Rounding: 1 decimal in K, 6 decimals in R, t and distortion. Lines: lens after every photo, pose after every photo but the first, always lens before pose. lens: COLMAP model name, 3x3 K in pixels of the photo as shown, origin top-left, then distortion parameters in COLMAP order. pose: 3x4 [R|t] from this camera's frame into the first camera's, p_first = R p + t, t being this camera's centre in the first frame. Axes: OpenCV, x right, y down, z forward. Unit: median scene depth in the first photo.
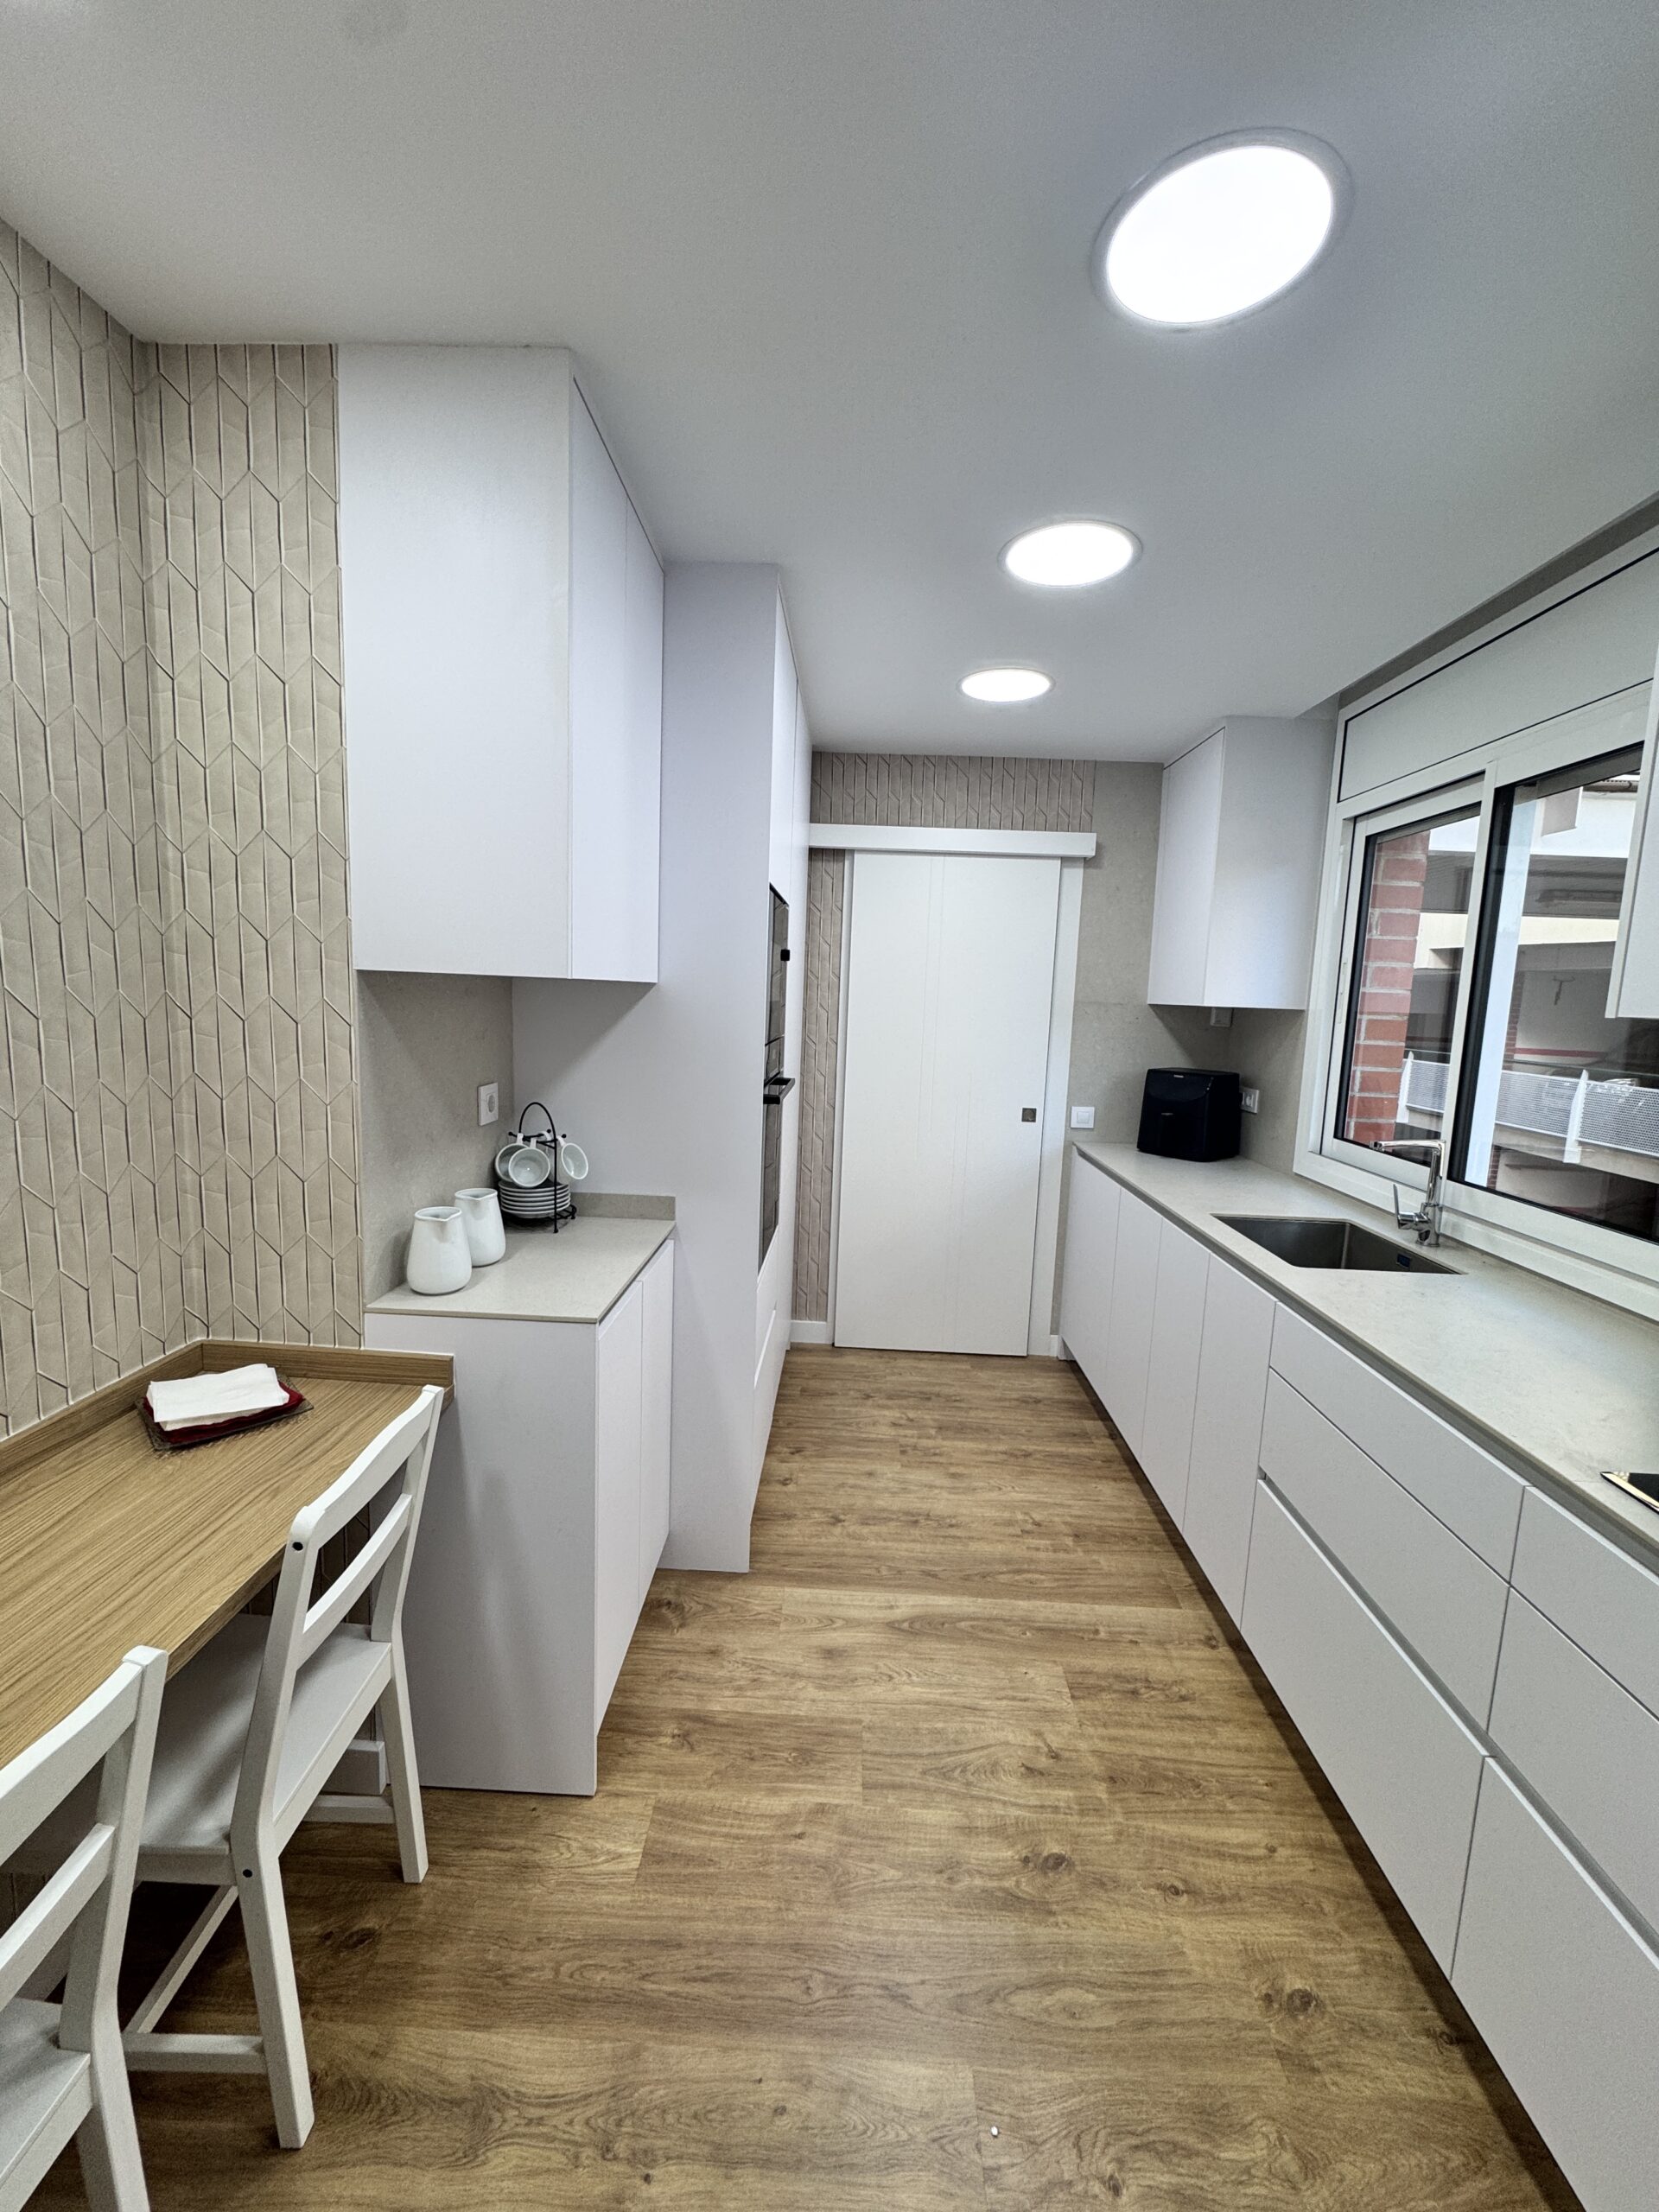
lens RADIAL K [[877.9, 0, 832.4], [0, 877.9, 1105.0], [0, 0, 1]] dist [-0.003113, 0.000462]
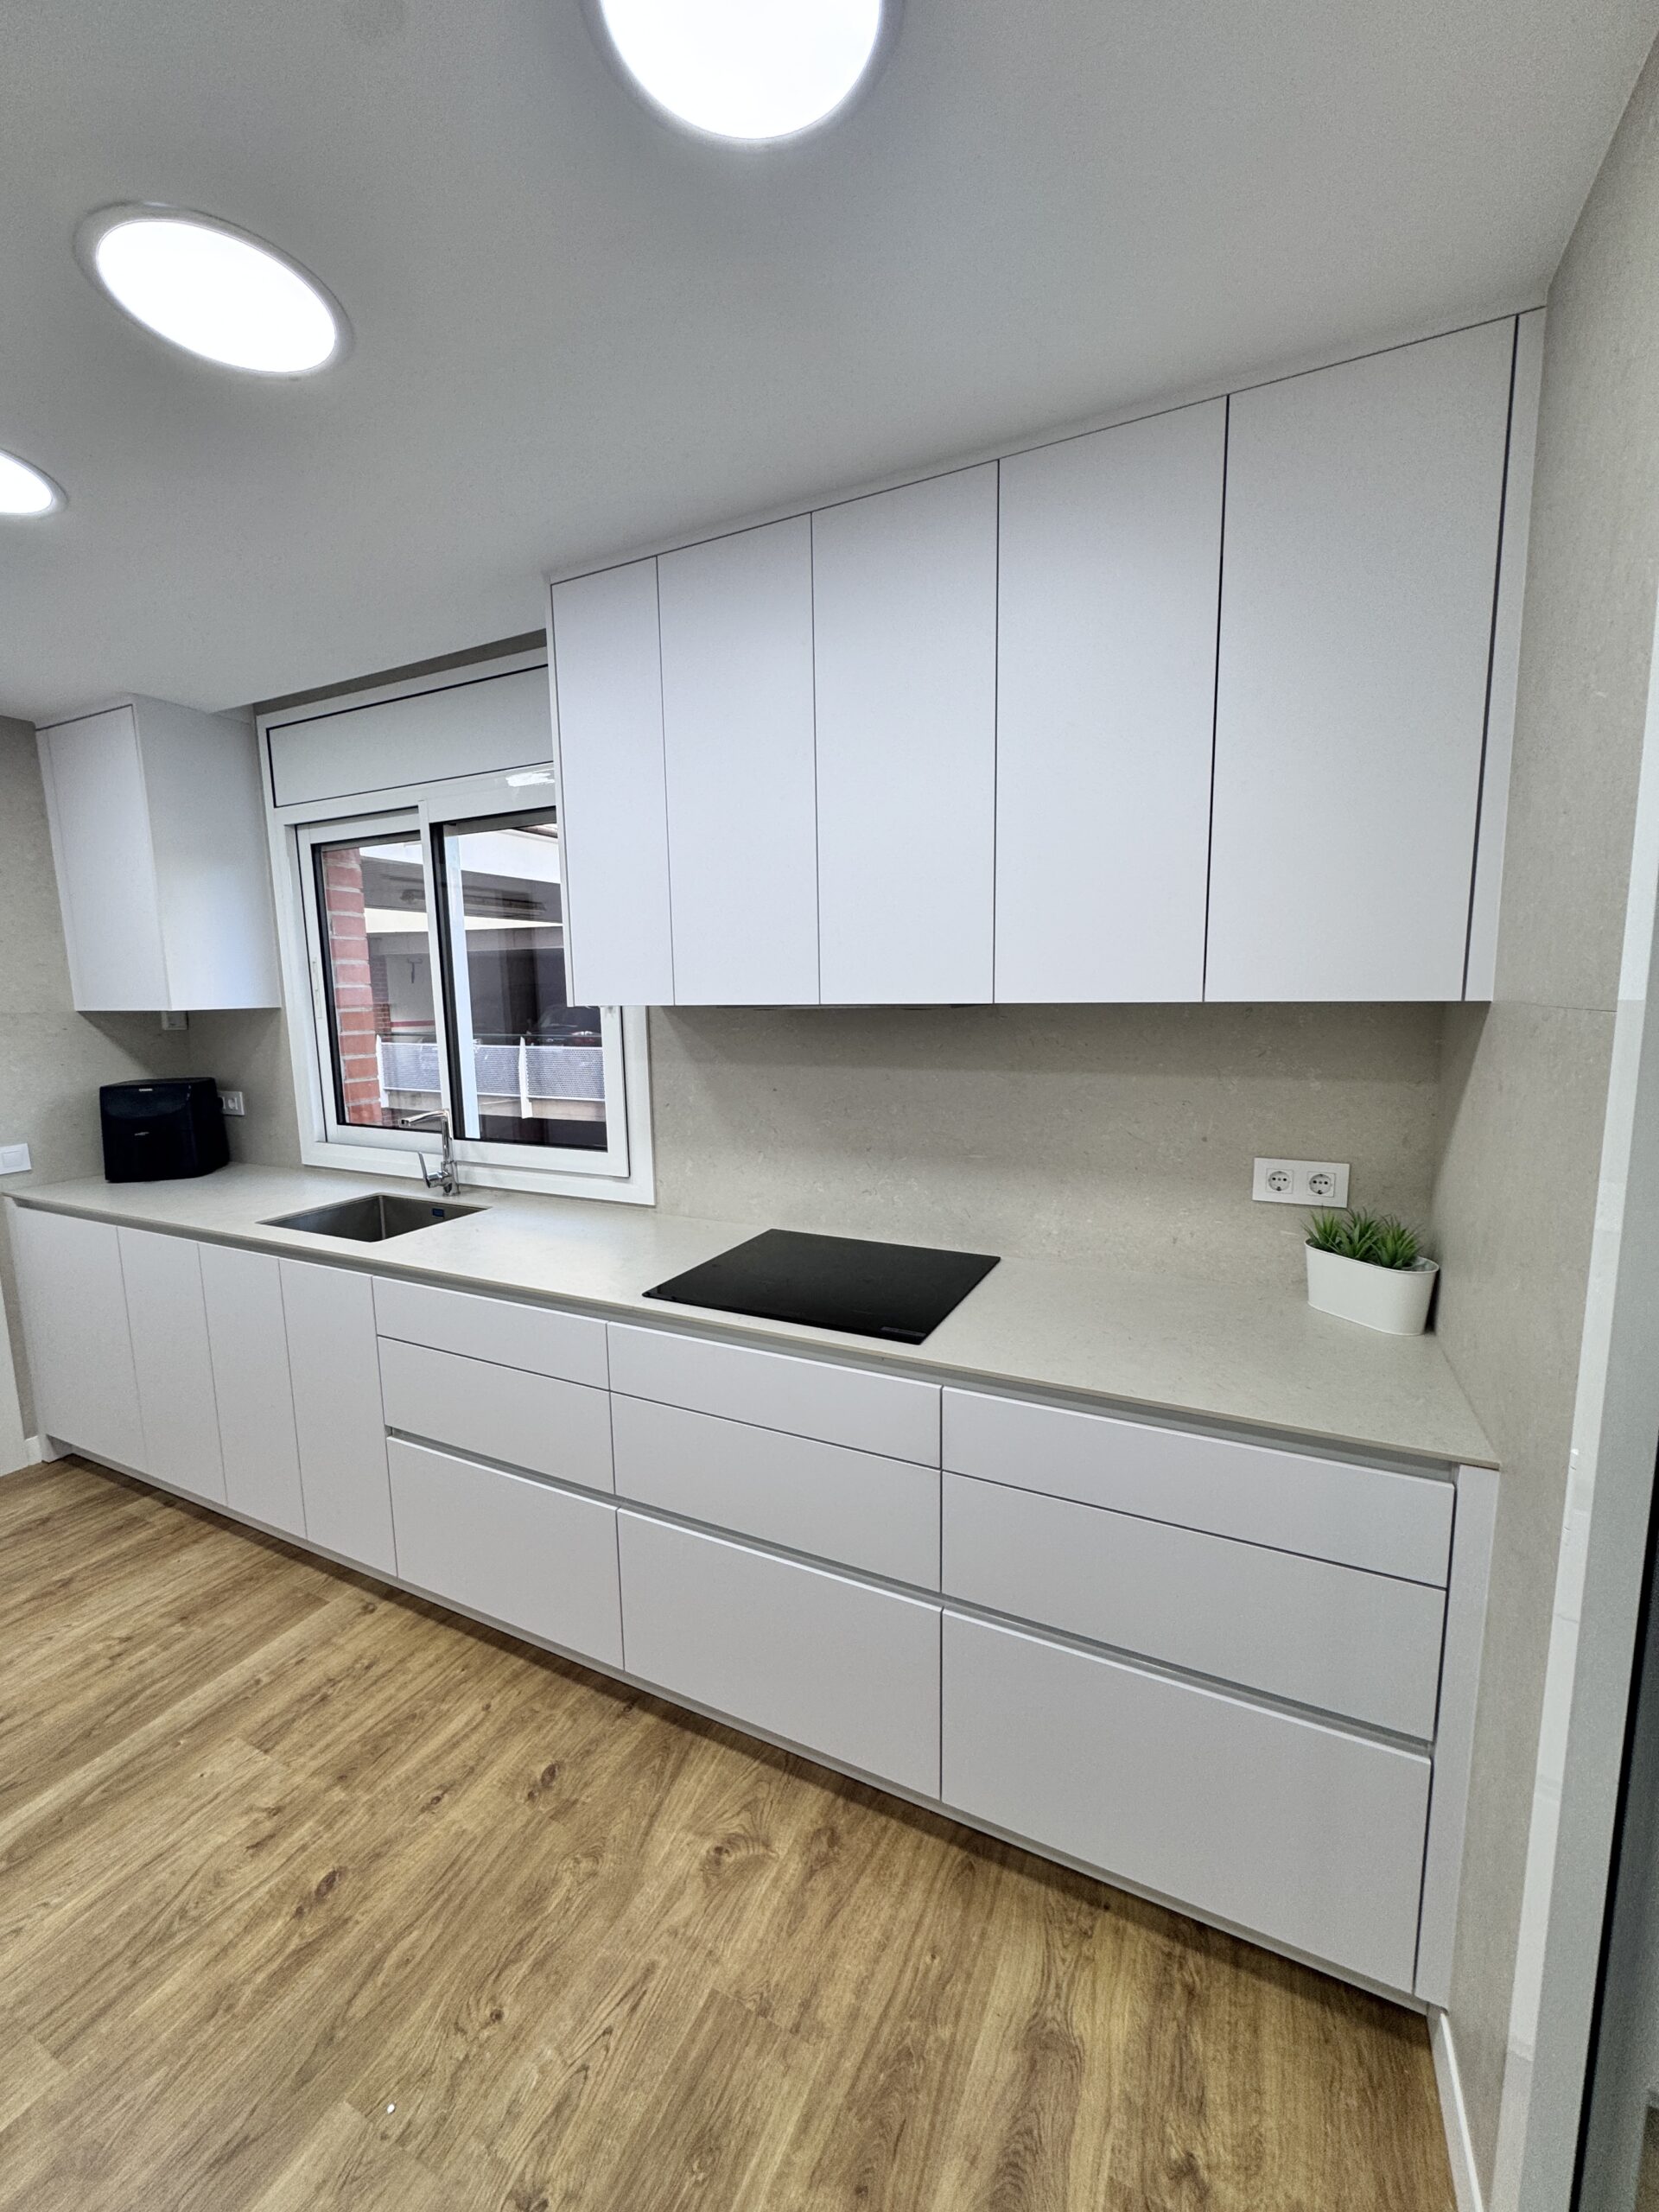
lens RADIAL K [[876.1, 0, 832.3], [0, 876.1, 1104.4], [0, 0, 1]] dist [-0.002729, 0.000791]
pose [[0.411276, -0.164375, 0.896567, -0.206721], [0.146483, 0.982740, 0.112979, -0.029072], [-0.899664, 0.084867, 0.428255, -0.014750]]
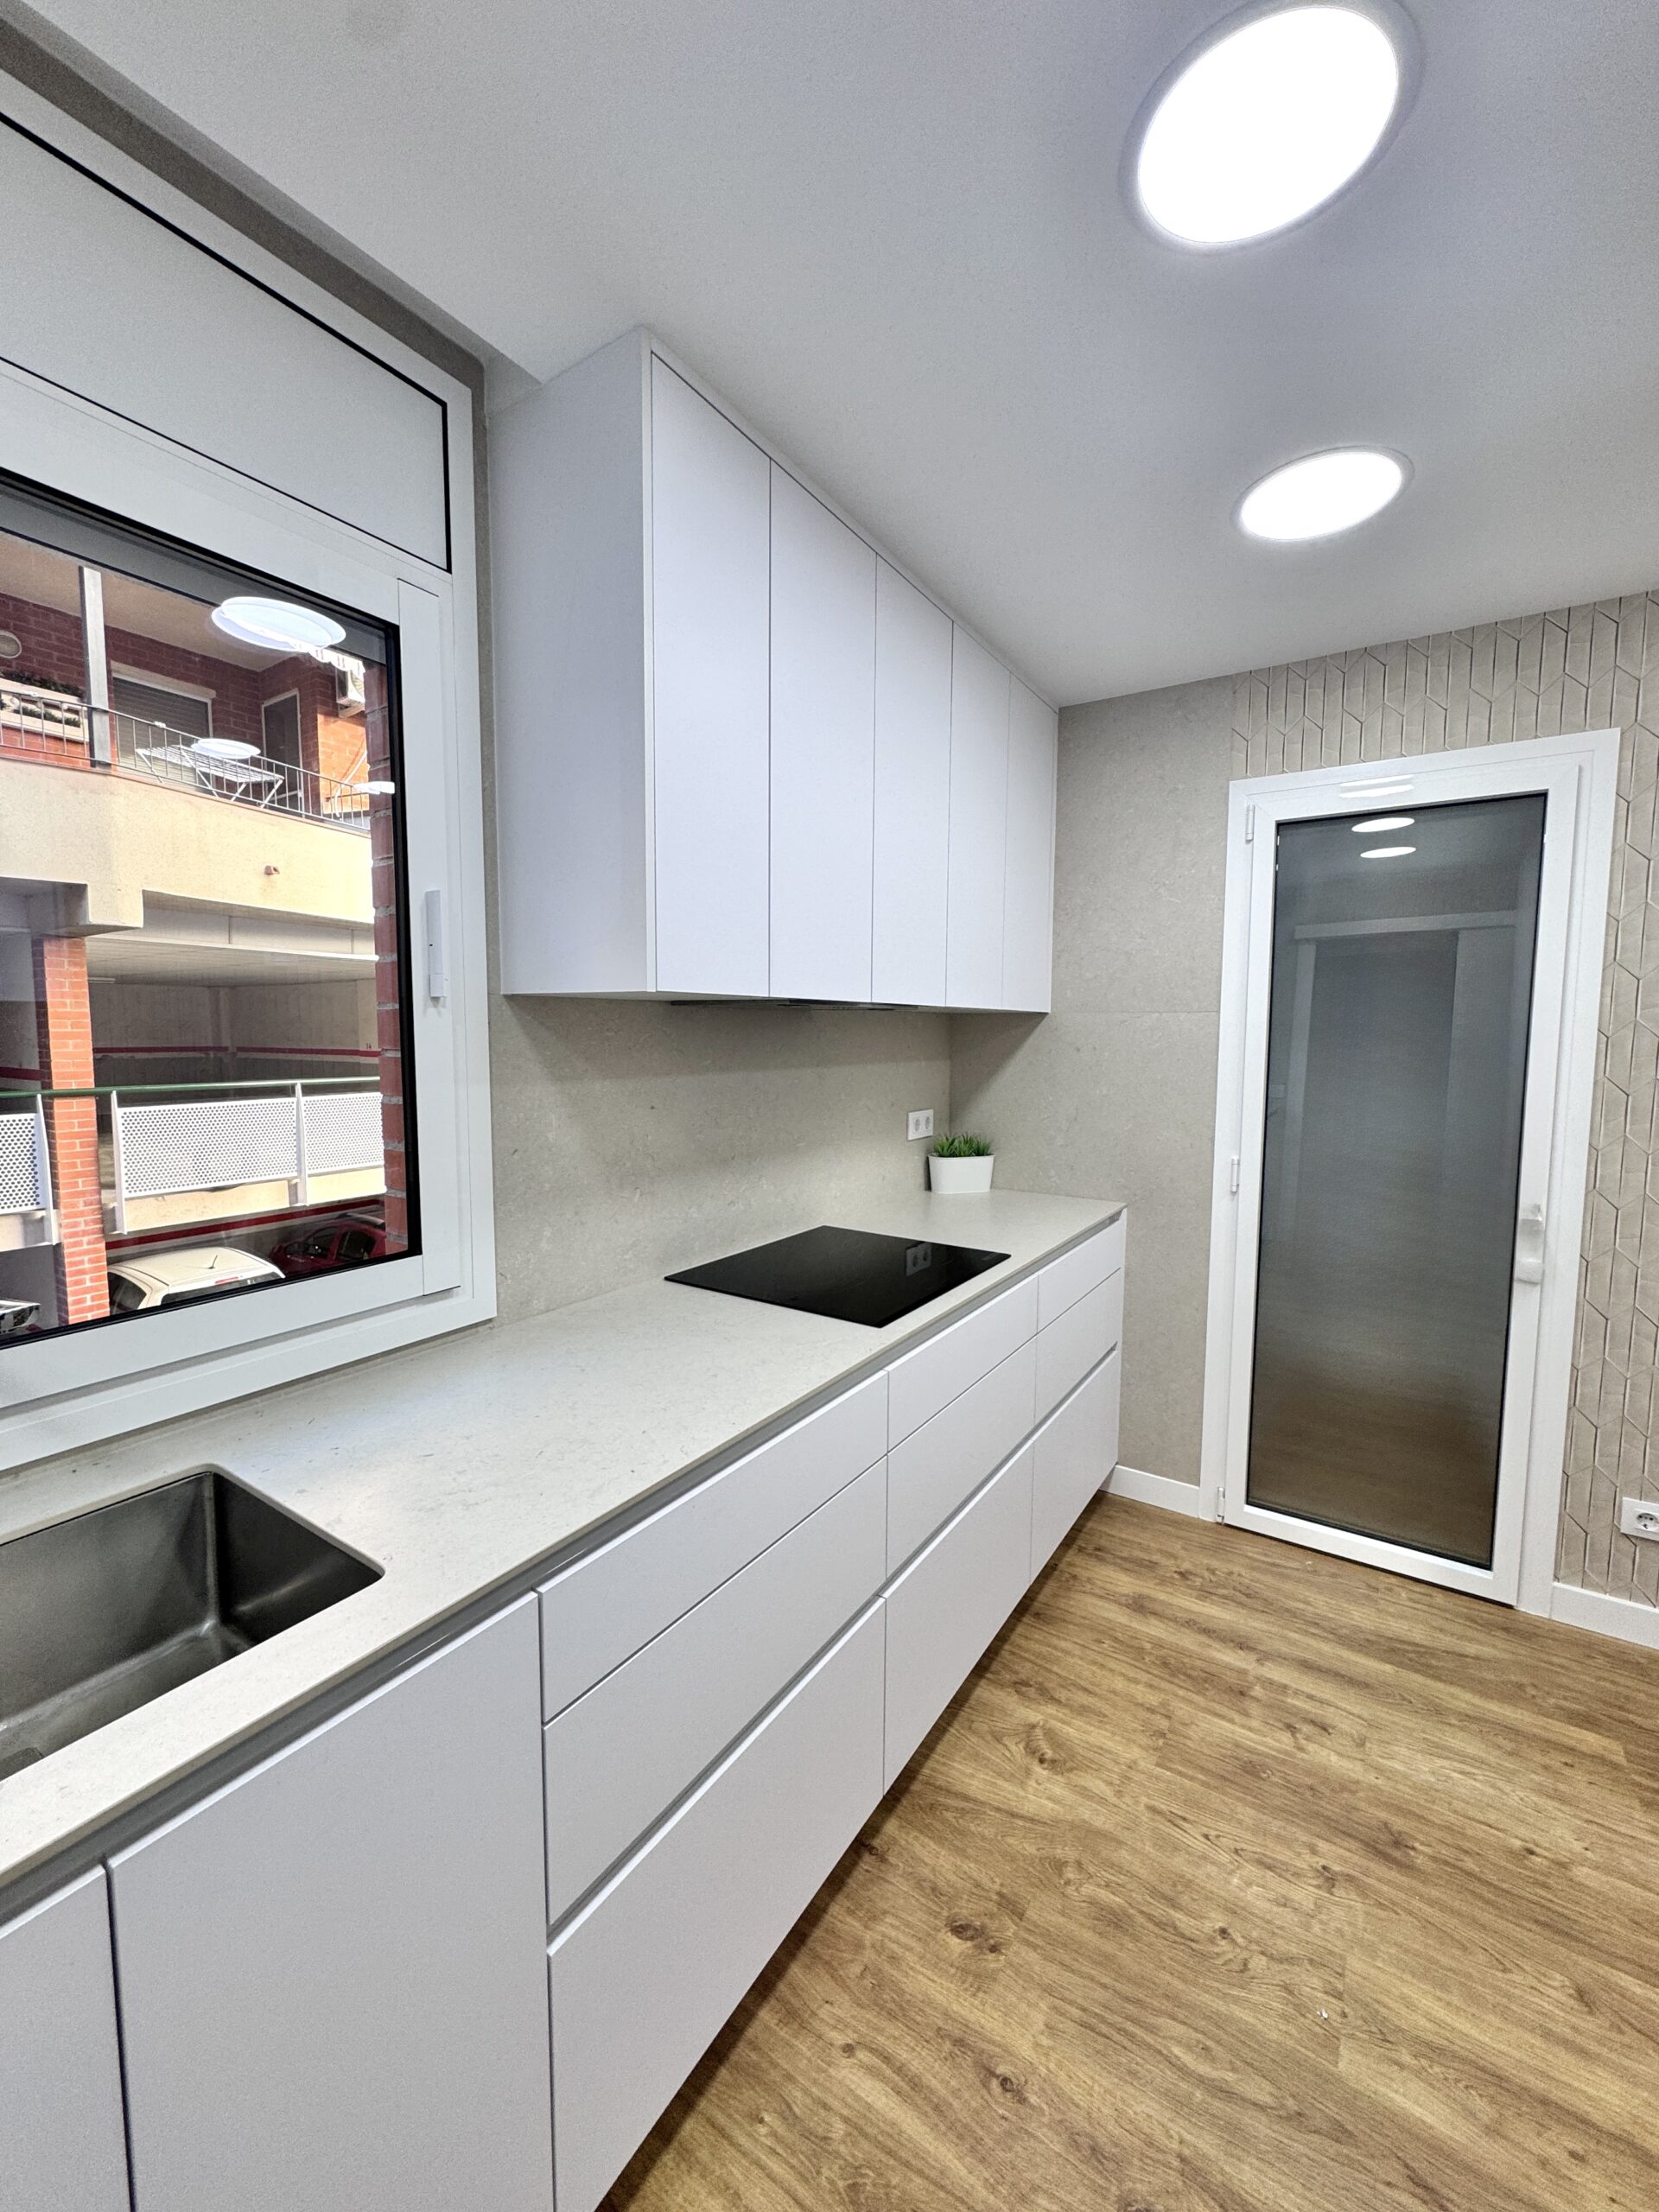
lens RADIAL K [[873.6, 0, 830.6], [0, 873.6, 1107.0], [0, 0, 1]] dist [-0.002887, -0.000045]
pose [[-0.847111, -0.089015, 0.523908, 0.147753], [0.030261, 0.976191, 0.214789, -0.126980], [-0.530554, 0.197804, -0.824249, 1.236108]]
